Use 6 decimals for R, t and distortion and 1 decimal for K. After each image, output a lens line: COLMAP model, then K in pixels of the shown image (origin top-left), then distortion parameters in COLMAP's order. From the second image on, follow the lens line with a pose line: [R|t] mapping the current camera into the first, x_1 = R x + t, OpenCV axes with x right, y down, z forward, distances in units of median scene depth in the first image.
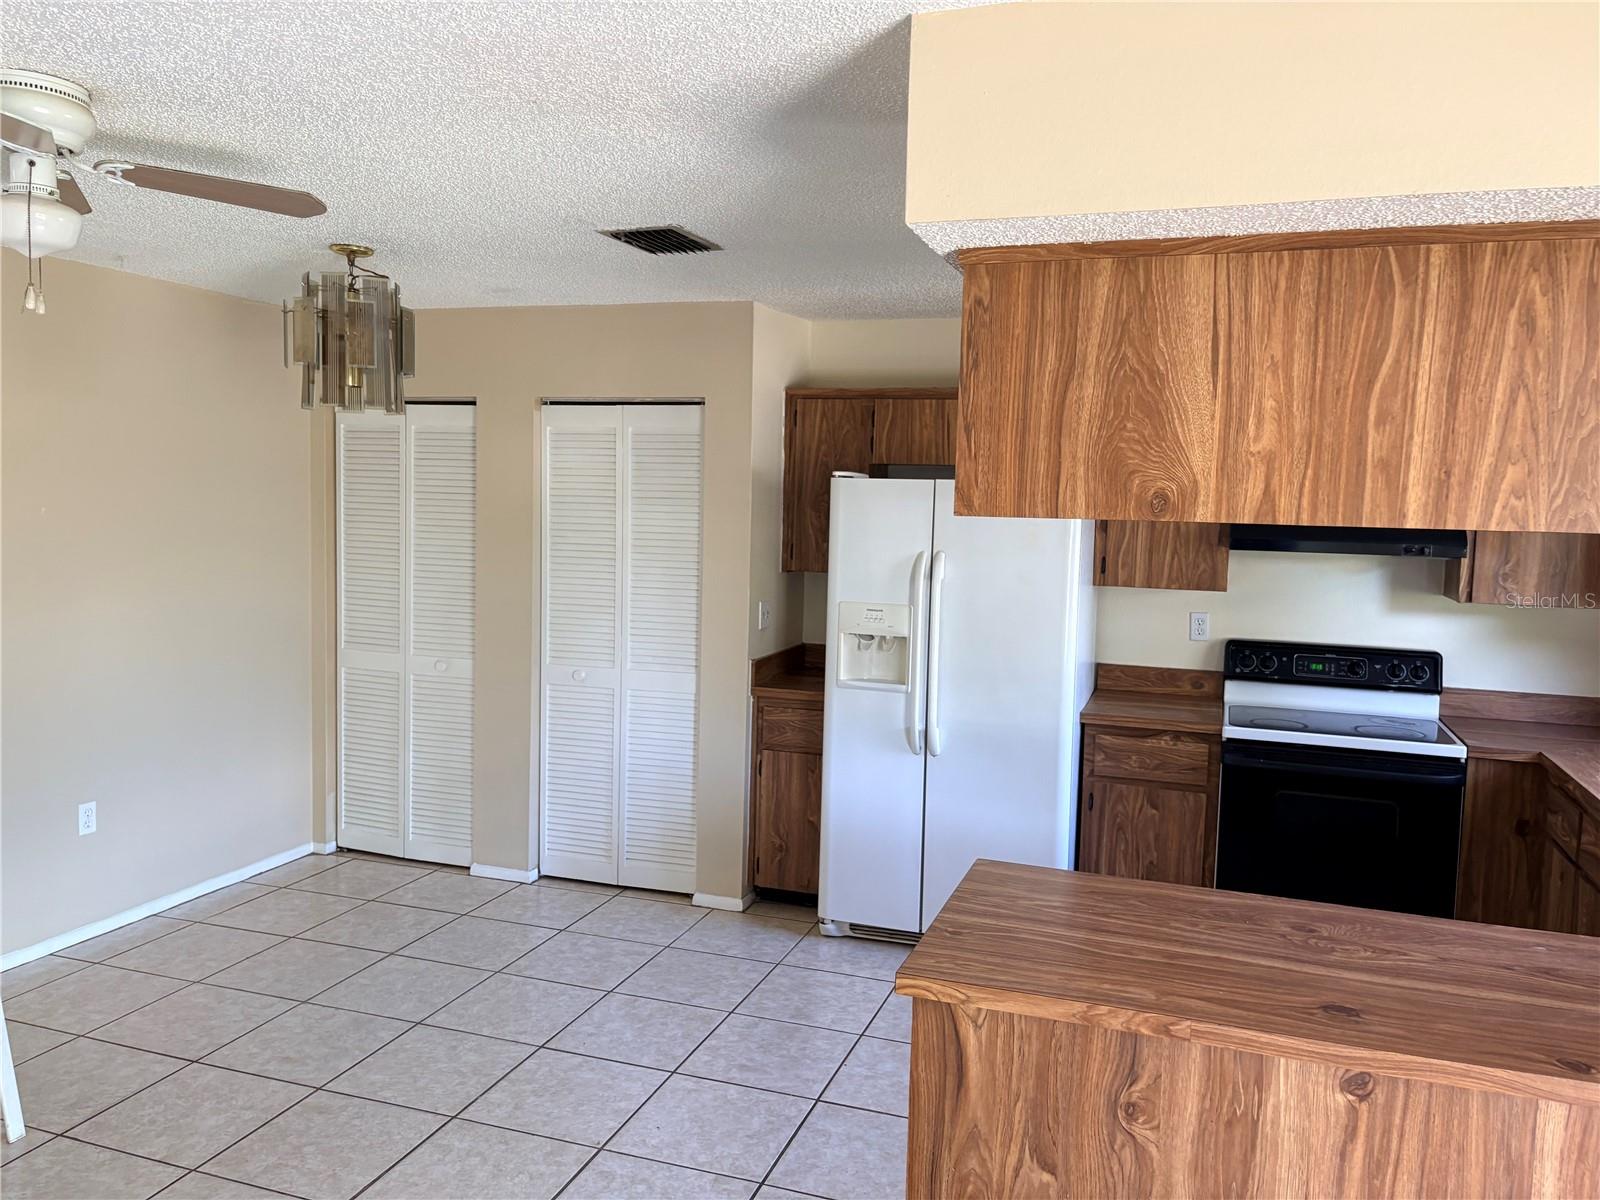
lens RADIAL K [[1217.9, 0, 794.0], [0, 1217.9, 582.8], [0, 0, 1]] dist [0.047807, -0.053906]
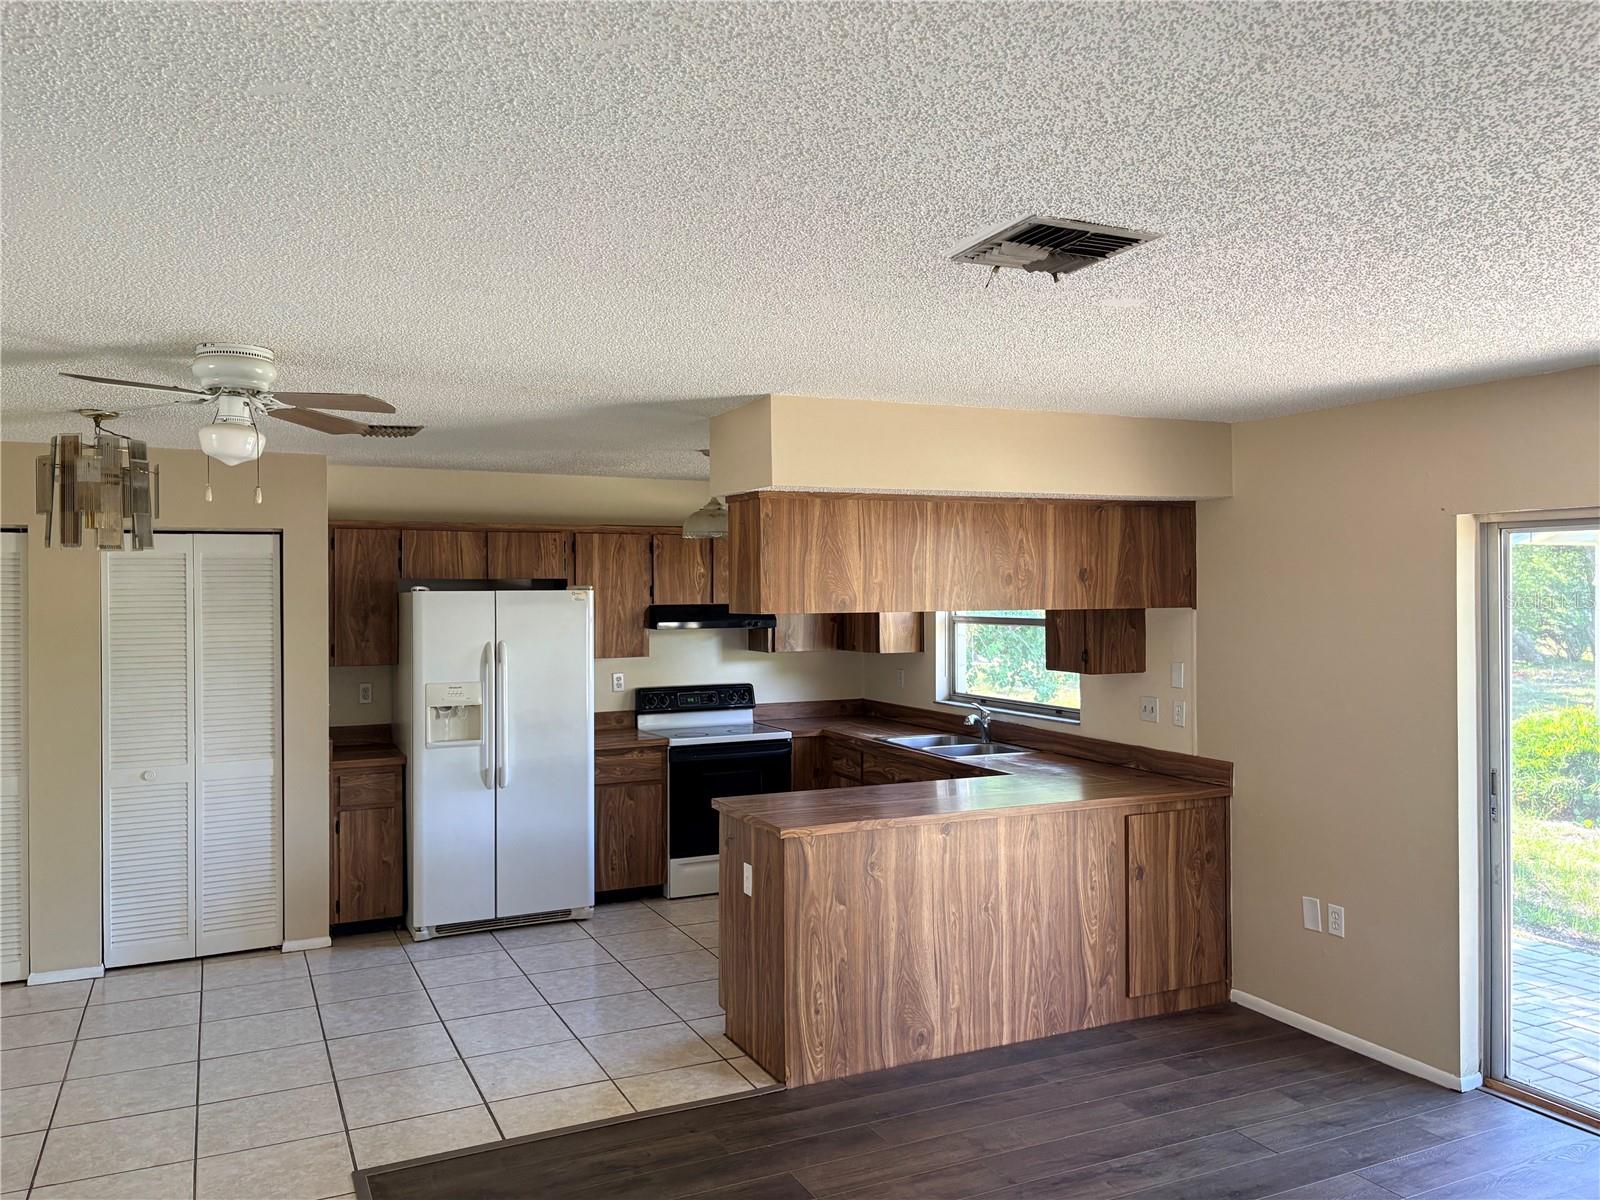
lens RADIAL K [[1217.9, 0, 808.1], [0, 1217.9, 594.2], [0, 0, 1]] dist [0.047807, -0.053906]
pose [[0.703550, -0.032534, 0.709900, -0.621976], [0.075727, 0.996696, -0.029373, -0.011383], [-0.706599, 0.074424, 0.703689, -0.253137]]
